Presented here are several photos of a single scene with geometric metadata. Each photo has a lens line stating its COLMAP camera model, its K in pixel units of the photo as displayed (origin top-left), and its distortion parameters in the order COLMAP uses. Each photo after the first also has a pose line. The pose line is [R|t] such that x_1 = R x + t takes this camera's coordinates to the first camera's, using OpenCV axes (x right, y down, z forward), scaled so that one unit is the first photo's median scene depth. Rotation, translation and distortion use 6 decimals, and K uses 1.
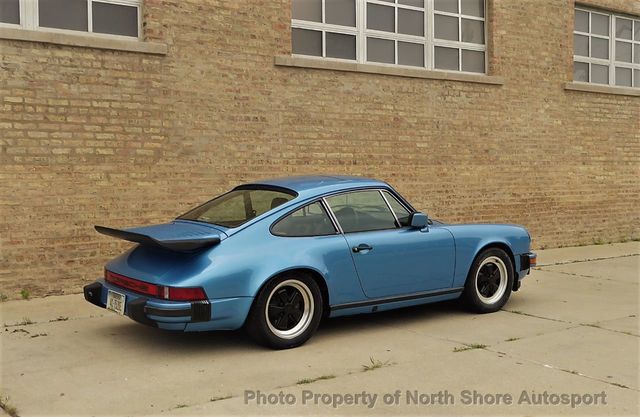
lens RADIAL K [[813.1, 0, 341.4], [0, 813.1, 215.6], [0, 0, 1]] dist [-0.020359, 0.000000]
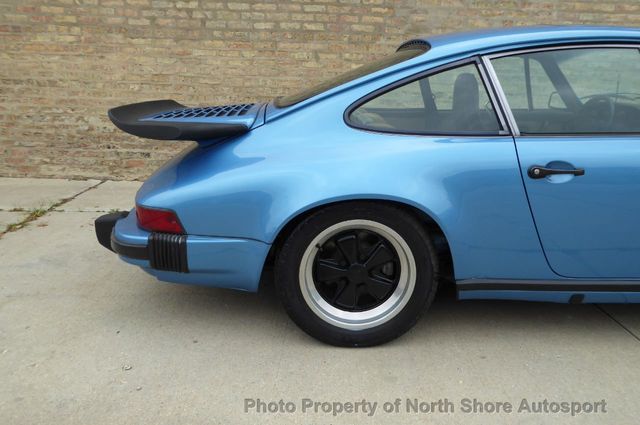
lens RADIAL K [[506.5, 0, 322.4], [0, 506.5, 214.5], [0, 0, 1]] dist [0.017473, -0.031953]
pose [[0.791305, 0.163700, -0.589101, 0.071382], [-0.057281, 0.979103, 0.195132, 0.012100], [0.608733, -0.120665, 0.784145, 0.526191]]
